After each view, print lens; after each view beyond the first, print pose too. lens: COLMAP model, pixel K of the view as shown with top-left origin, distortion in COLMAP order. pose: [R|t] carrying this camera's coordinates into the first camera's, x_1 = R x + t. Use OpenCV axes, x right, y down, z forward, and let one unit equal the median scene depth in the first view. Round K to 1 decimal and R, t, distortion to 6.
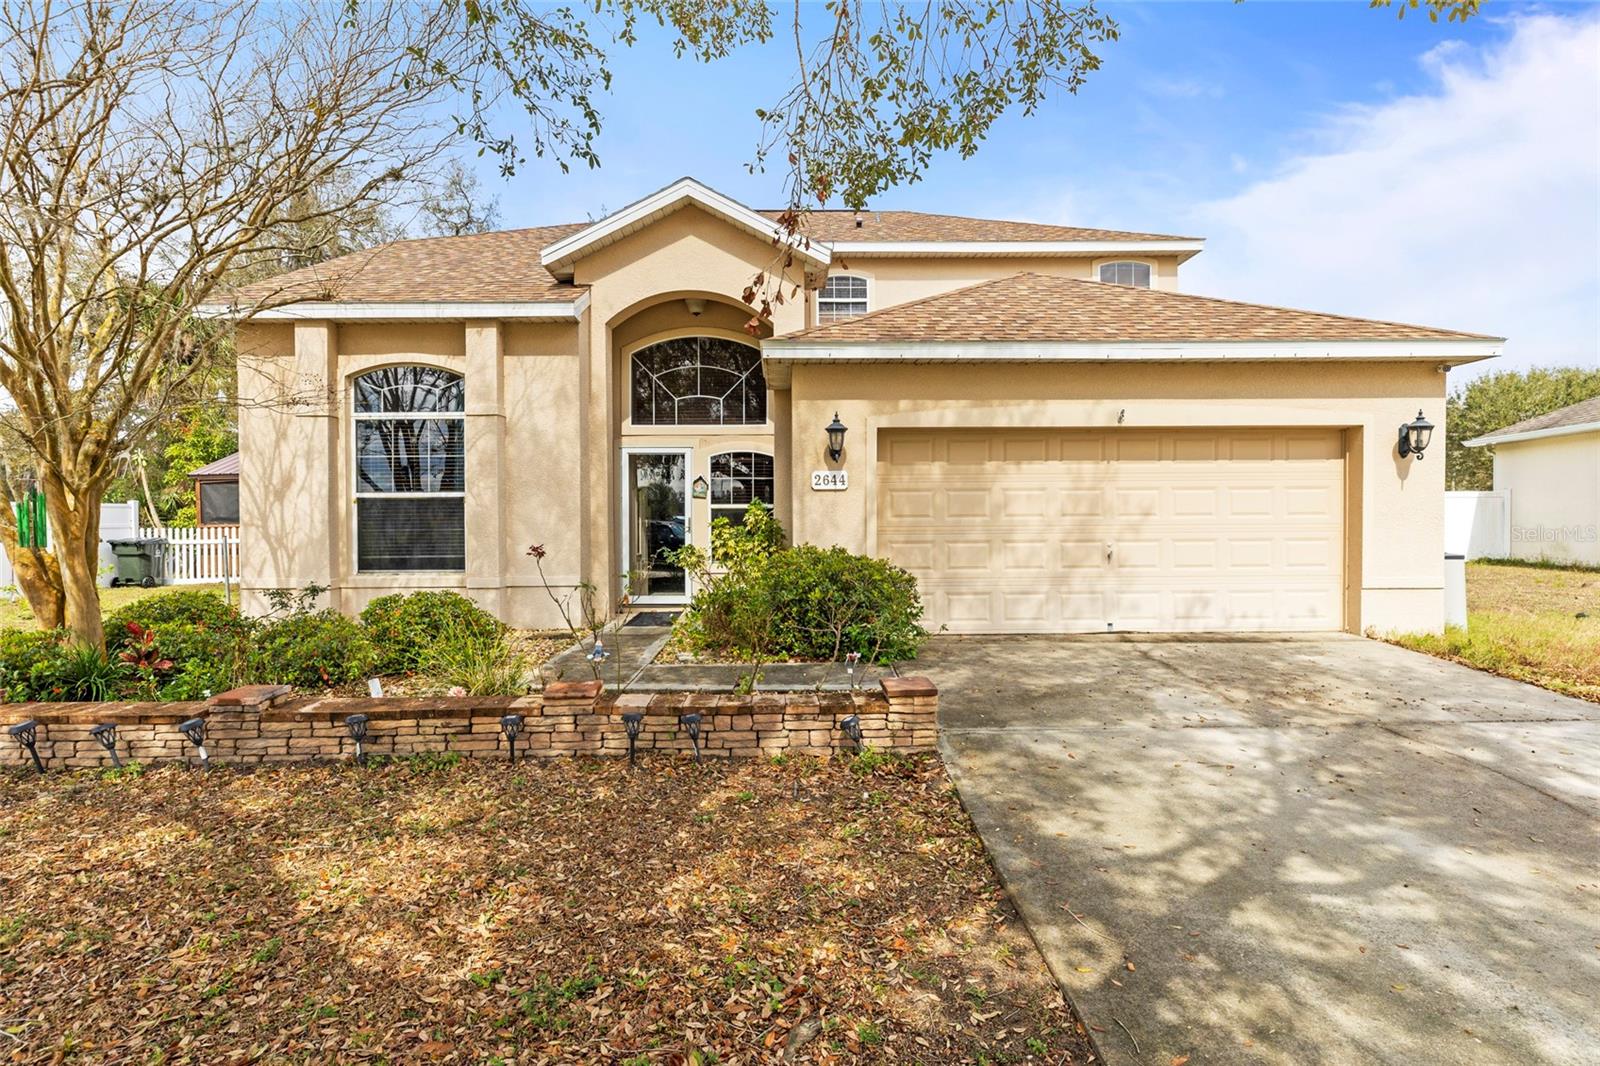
lens RADIAL K [[786.4, 0, 768.7], [0, 786.4, 528.4], [0, 0, 1]] dist [-0.000437, 0.000041]
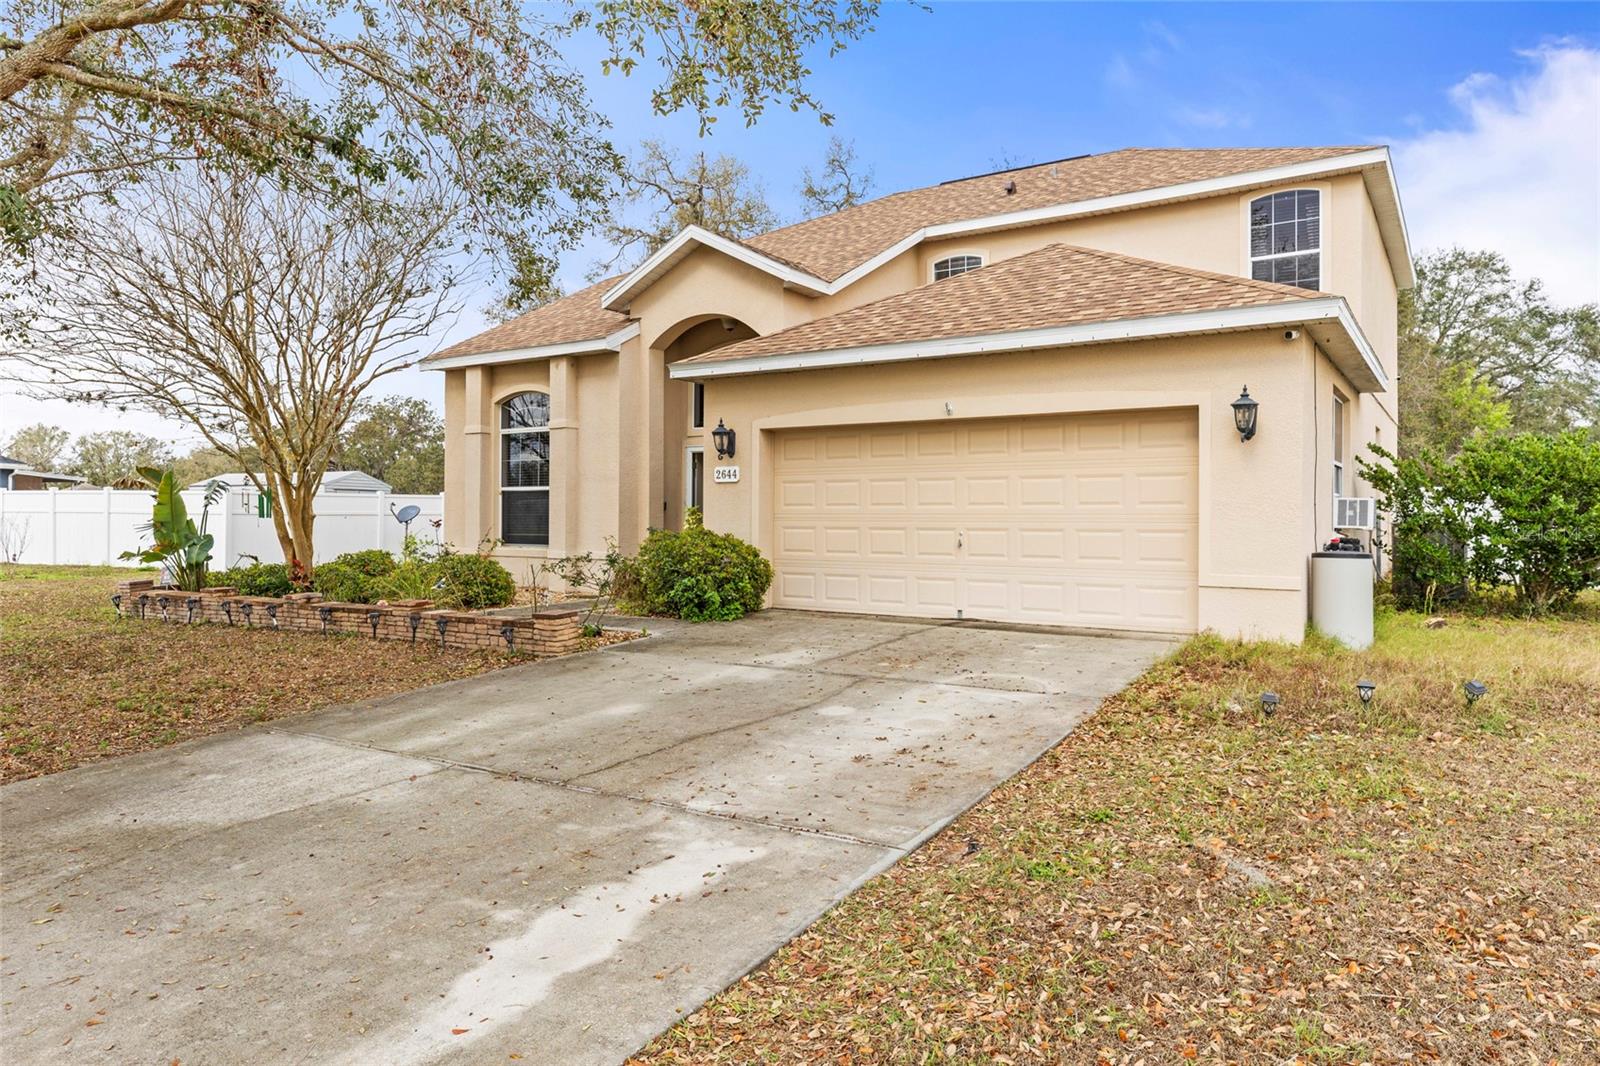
lens RADIAL K [[1031.7, 0, 800.0], [0, 1031.7, 533.0], [0, 0, 1]] dist [0.043842, -0.000009]
pose [[0.832384, 0.017851, -0.553911, 0.945299], [-0.017056, 0.999833, 0.006591, 0.014583], [0.553936, 0.003961, 0.832550, -0.228174]]
